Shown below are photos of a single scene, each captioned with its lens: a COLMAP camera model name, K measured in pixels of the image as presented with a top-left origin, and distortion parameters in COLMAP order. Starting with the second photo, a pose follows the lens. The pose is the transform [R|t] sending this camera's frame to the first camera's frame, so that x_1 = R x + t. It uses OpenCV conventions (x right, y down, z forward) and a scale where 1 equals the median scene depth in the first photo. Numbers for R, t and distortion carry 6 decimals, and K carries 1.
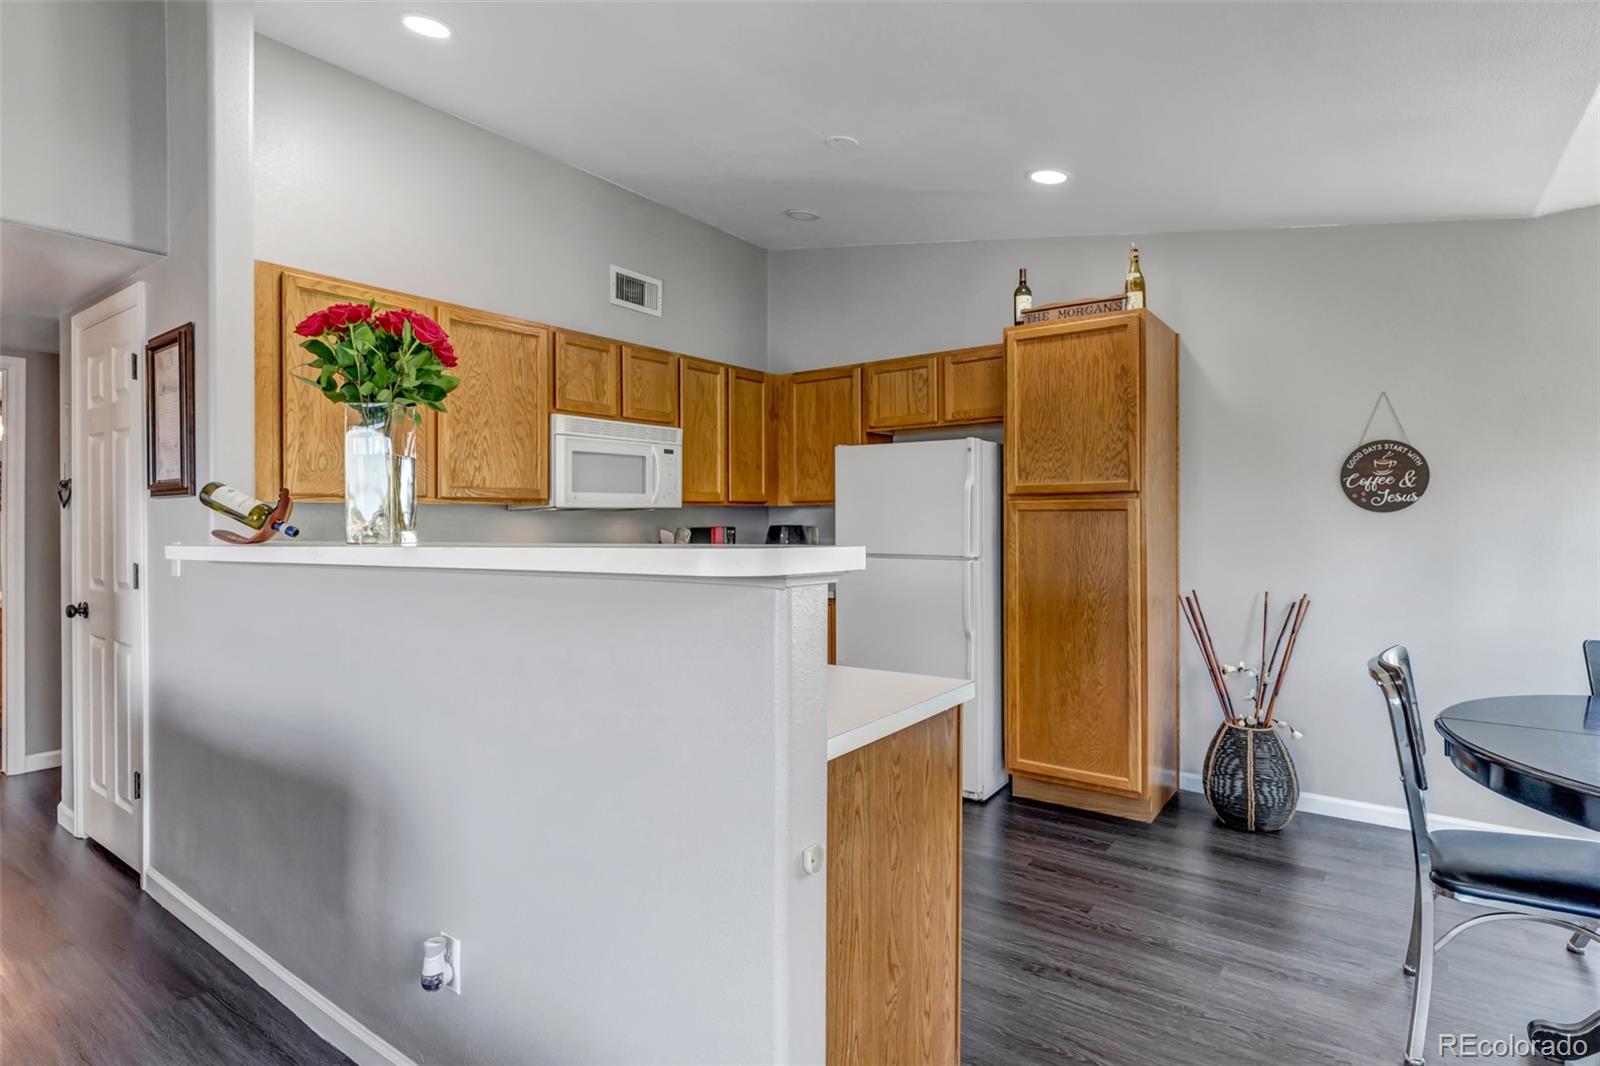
lens RADIAL K [[817.3, 0, 805.7], [0, 817.3, 525.0], [0, 0, 1]] dist [-0.002916, 0.000343]
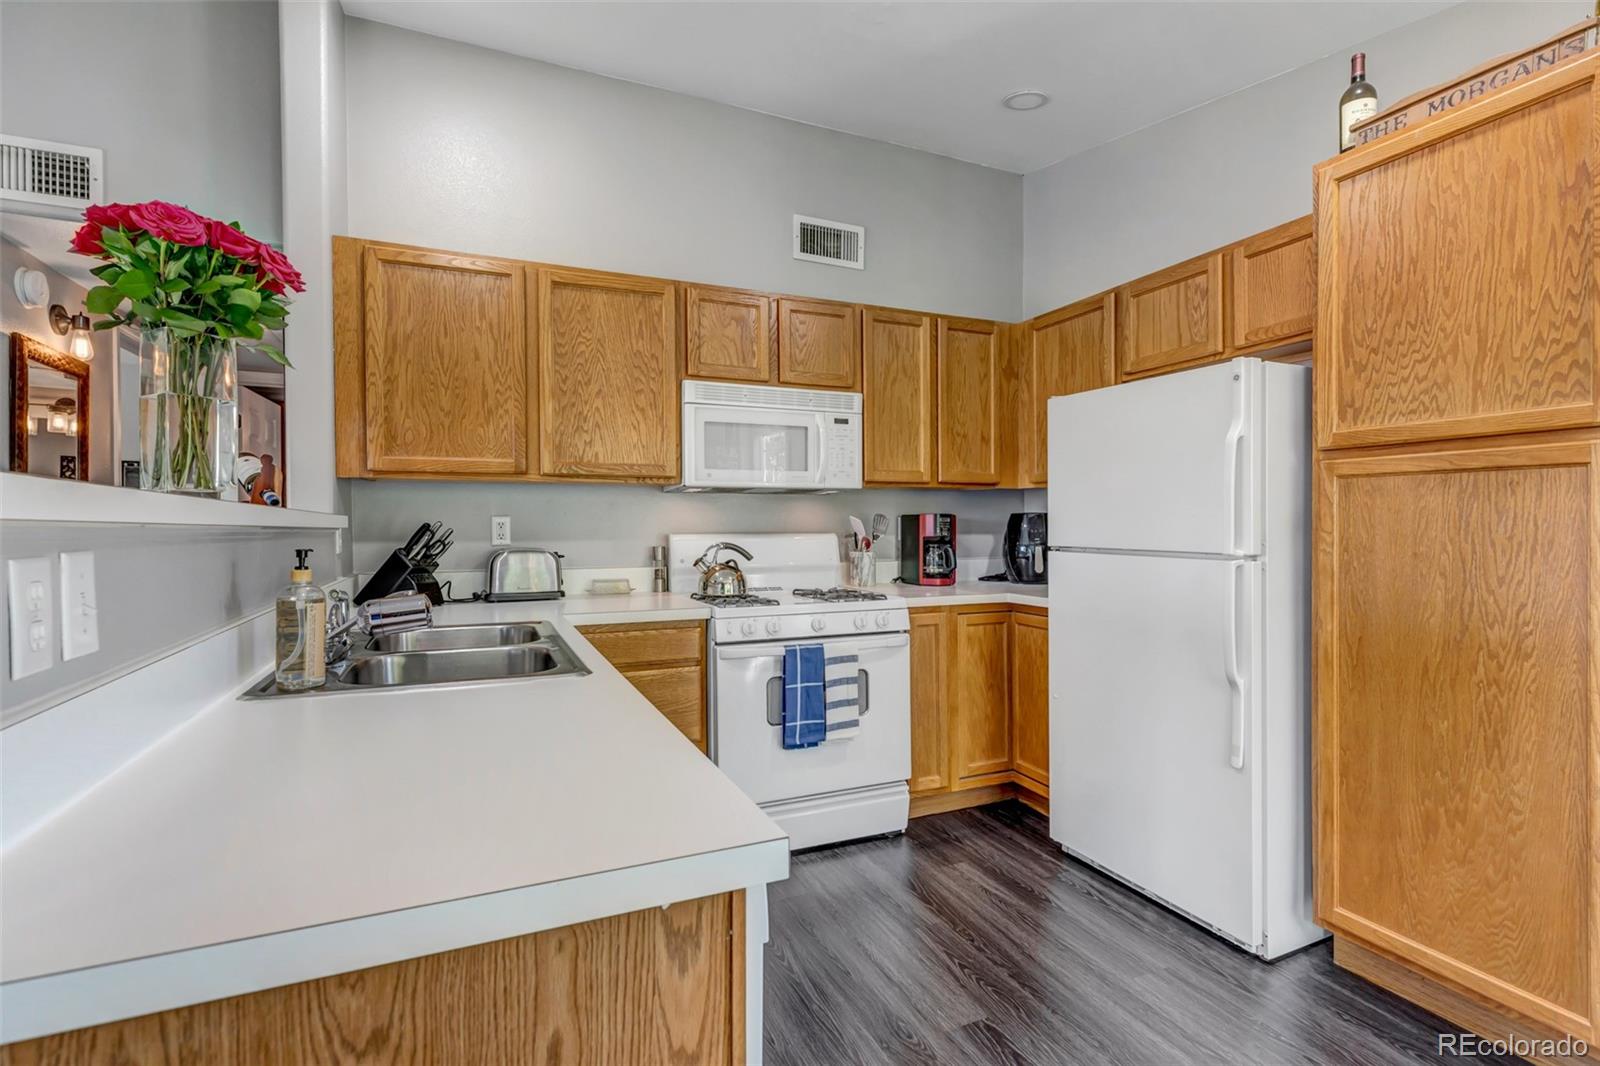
lens RADIAL K [[743.0, 0, 796.5], [0, 743.0, 530.2], [0, 0, 1]] dist [0.008823, -0.001517]
pose [[0.860151, 0.008891, -0.509962, 0.201926], [-0.007555, 0.999960, 0.004692, 0.020758], [0.509984, -0.000183, 0.860184, 0.355661]]
